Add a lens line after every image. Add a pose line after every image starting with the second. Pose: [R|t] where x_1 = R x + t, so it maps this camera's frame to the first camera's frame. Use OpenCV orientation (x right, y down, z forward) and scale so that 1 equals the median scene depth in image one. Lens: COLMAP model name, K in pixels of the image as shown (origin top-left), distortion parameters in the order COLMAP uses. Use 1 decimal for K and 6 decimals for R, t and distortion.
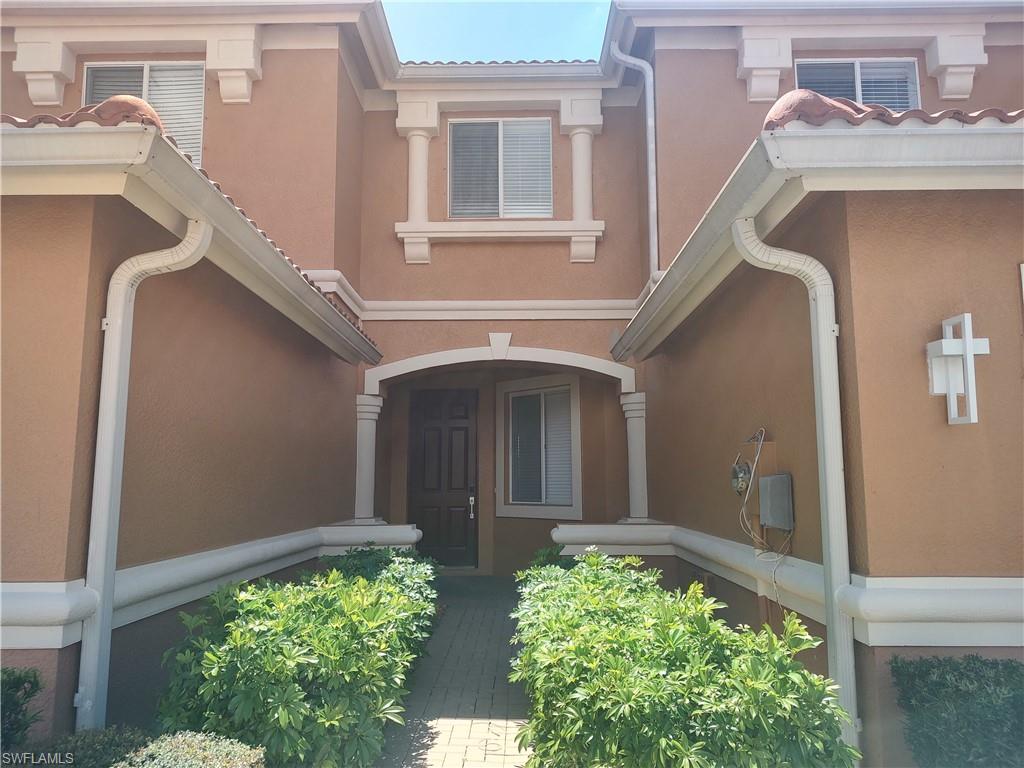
lens RADIAL K [[730.6, 0, 508.4], [0, 730.6, 391.4], [0, 0, 1]] dist [0.029331, -0.025149]
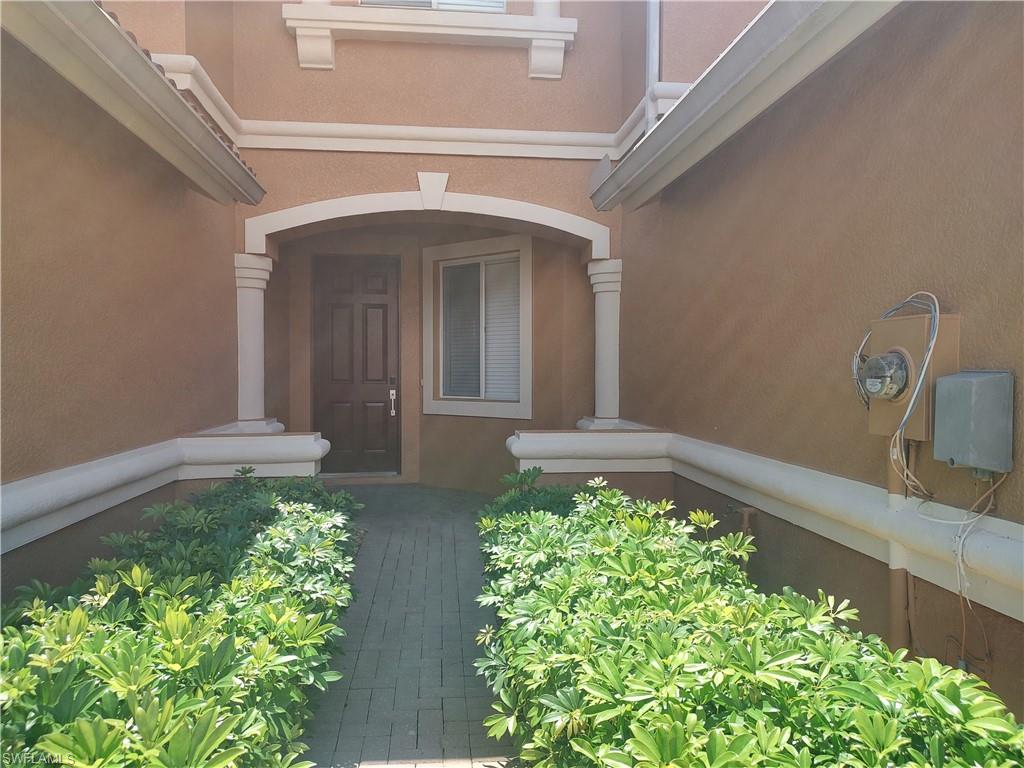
lens RADIAL K [[730.6, 0, 508.2], [0, 730.6, 392.4], [0, 0, 1]] dist [0.029331, -0.025149]
pose [[0.992924, 0.000595, 0.118751, -0.024090], [-0.019126, 0.987735, 0.154965, 0.022863], [-0.117202, -0.156140, 0.980757, 0.231269]]
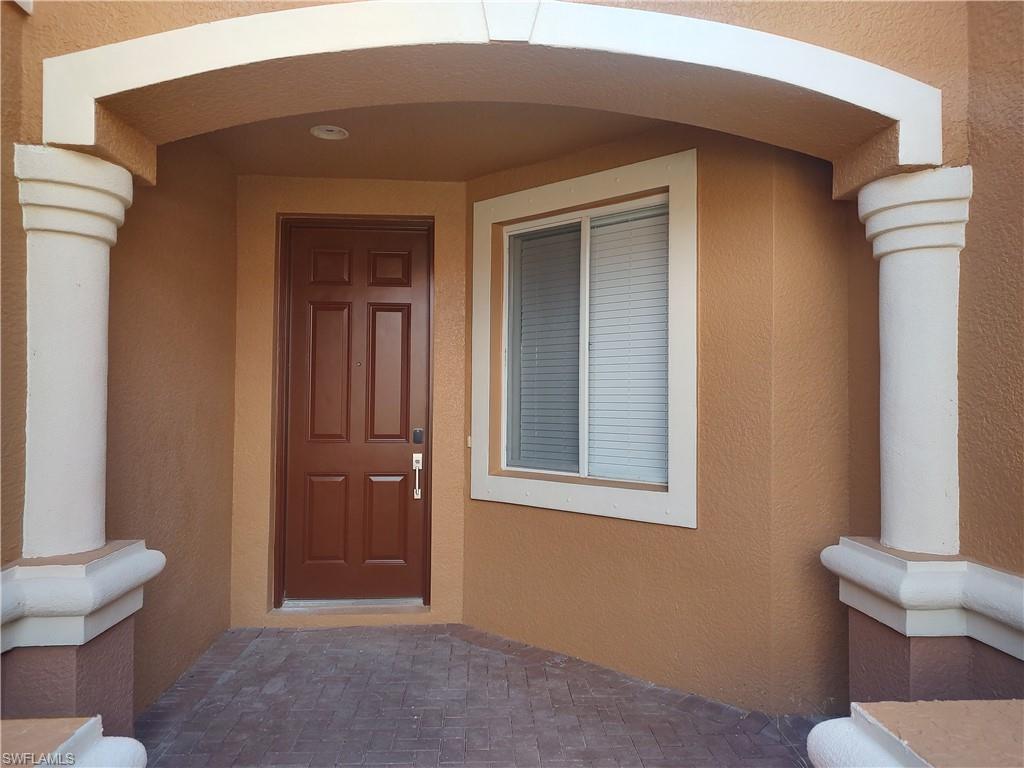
lens RADIAL K [[730.6, 0, 516.7], [0, 730.6, 388.0], [0, 0, 1]] dist [0.029331, -0.025149]
pose [[0.996808, 0.012530, 0.078852, -0.031038], [-0.021051, 0.993908, 0.108182, 0.065078], [-0.077017, -0.109497, 0.990999, 0.684133]]
